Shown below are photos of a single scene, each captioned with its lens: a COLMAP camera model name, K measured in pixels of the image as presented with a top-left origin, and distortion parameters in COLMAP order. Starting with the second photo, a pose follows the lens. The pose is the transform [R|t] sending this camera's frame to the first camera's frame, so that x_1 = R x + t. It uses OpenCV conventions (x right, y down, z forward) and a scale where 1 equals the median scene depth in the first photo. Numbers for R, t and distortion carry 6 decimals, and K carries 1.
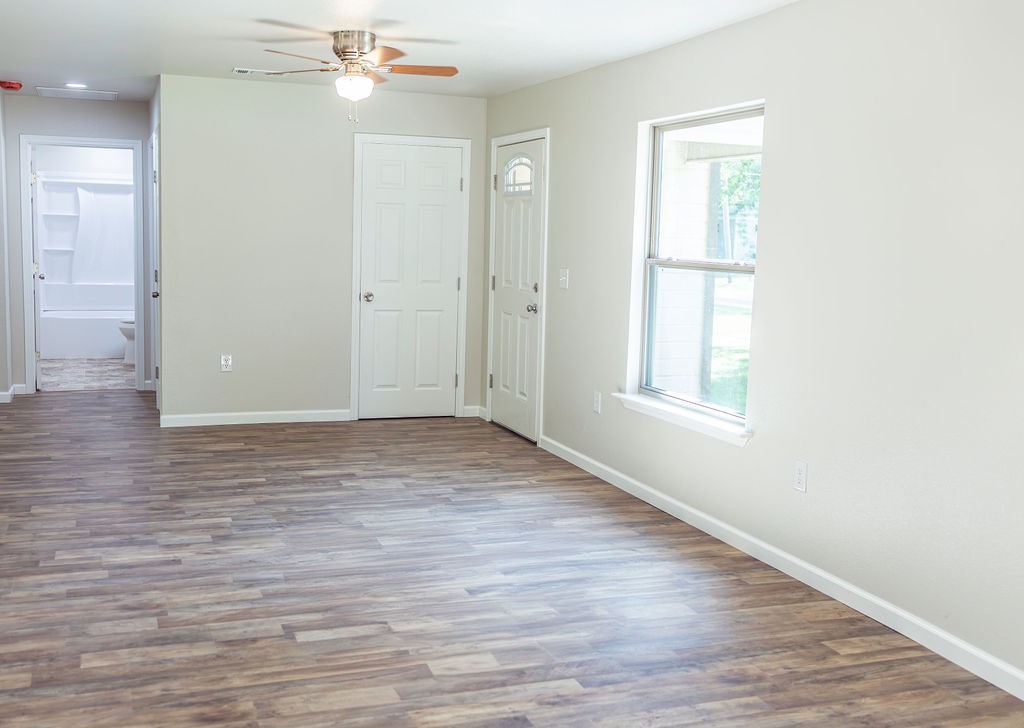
lens RADIAL K [[1096.0, 0, 511.0], [0, 1096.0, 366.0], [0, 0, 1]] dist [0.025456, 0.000000]
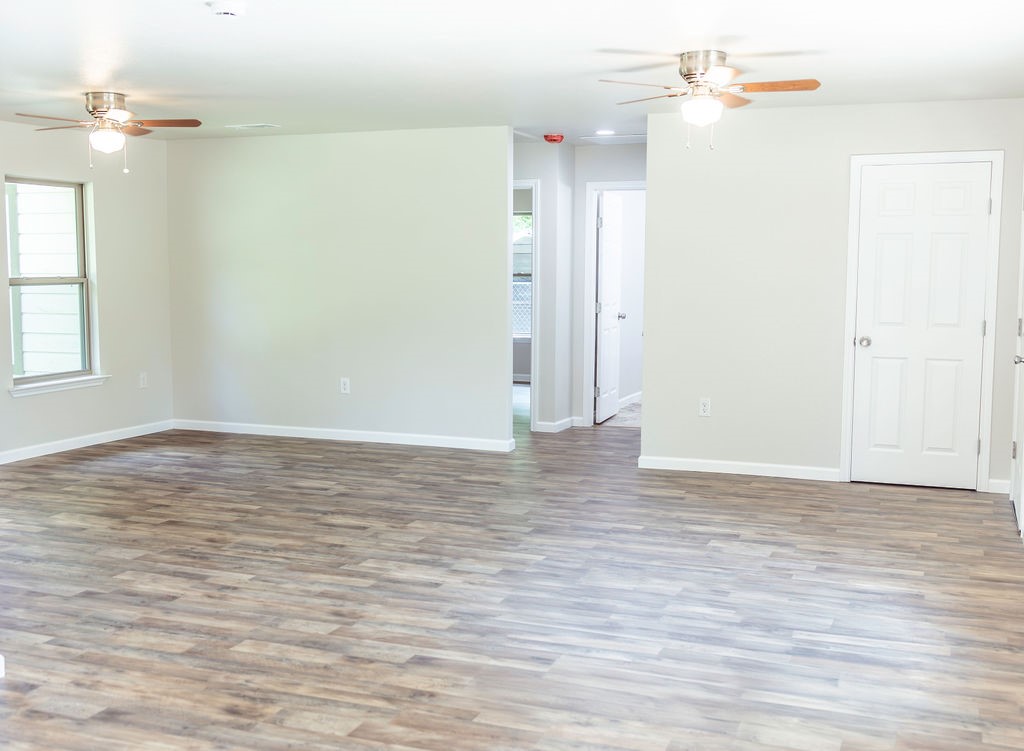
lens RADIAL K [[1188.3, 0, 511.8], [0, 1188.3, 373.8], [0, 0, 1]] dist [-0.002912, 0.000000]
pose [[0.747496, 0.042504, -0.662905, 0.500727], [-0.066055, 0.997761, -0.010511, -0.015846], [0.660973, 0.051645, 0.748630, 0.194332]]
